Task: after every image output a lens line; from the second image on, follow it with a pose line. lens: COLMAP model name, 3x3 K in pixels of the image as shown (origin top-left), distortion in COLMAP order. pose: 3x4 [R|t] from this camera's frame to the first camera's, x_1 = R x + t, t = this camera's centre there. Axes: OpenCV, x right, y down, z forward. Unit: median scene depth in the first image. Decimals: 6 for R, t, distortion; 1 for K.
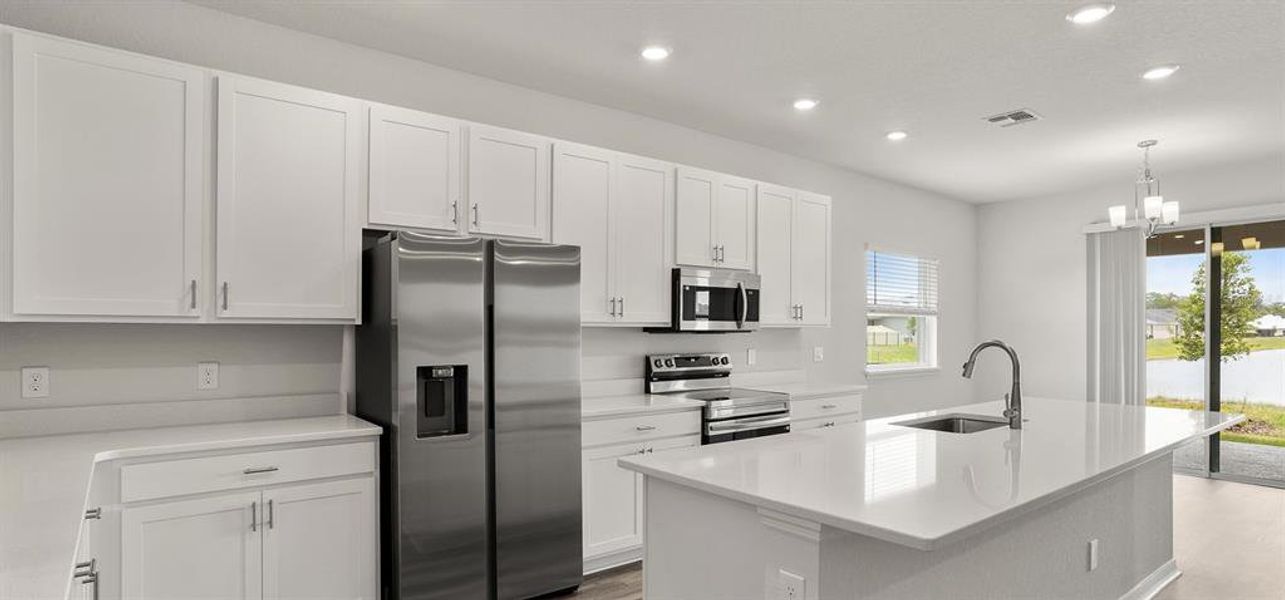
lens RADIAL K [[664.3, 0, 643.8], [0, 664.3, 338.5], [0, 0, 1]] dist [-0.033843, -0.000145]
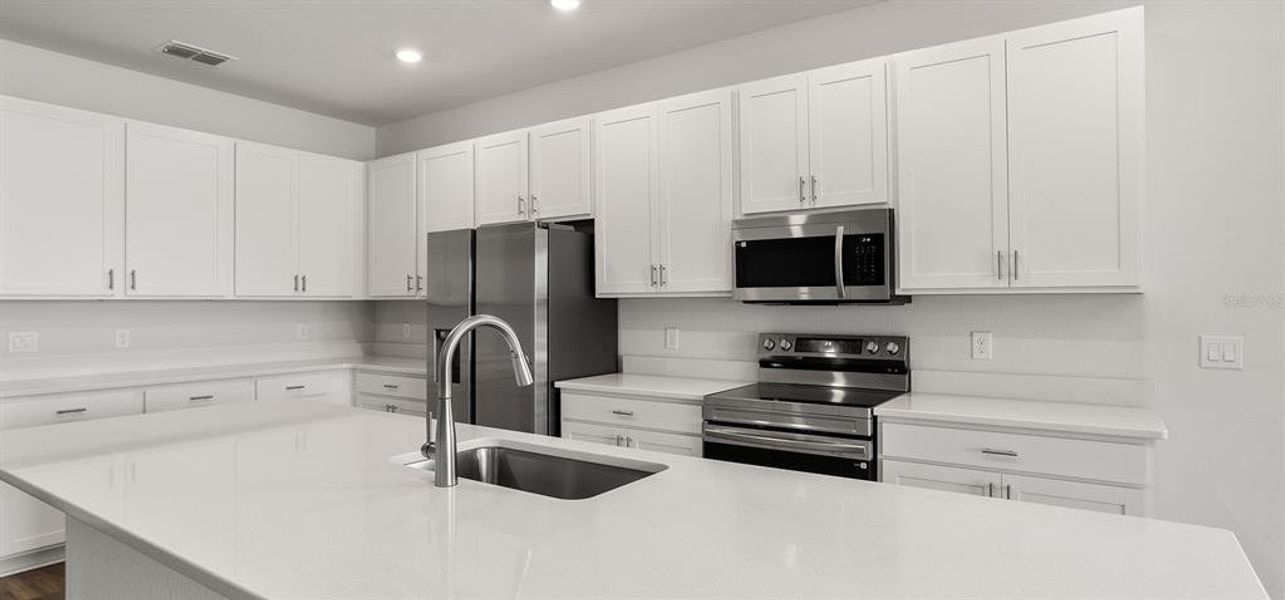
lens RADIAL K [[665.7, 0, 642.5], [0, 665.7, 300.0], [0, 0, 1]] dist [-0.001647, 0.000625]
pose [[0.304235, -0.009850, -0.952546, 0.749291], [-0.008800, 0.999875, -0.013151, -0.002042], [0.952556, 0.012384, 0.304111, 0.662064]]
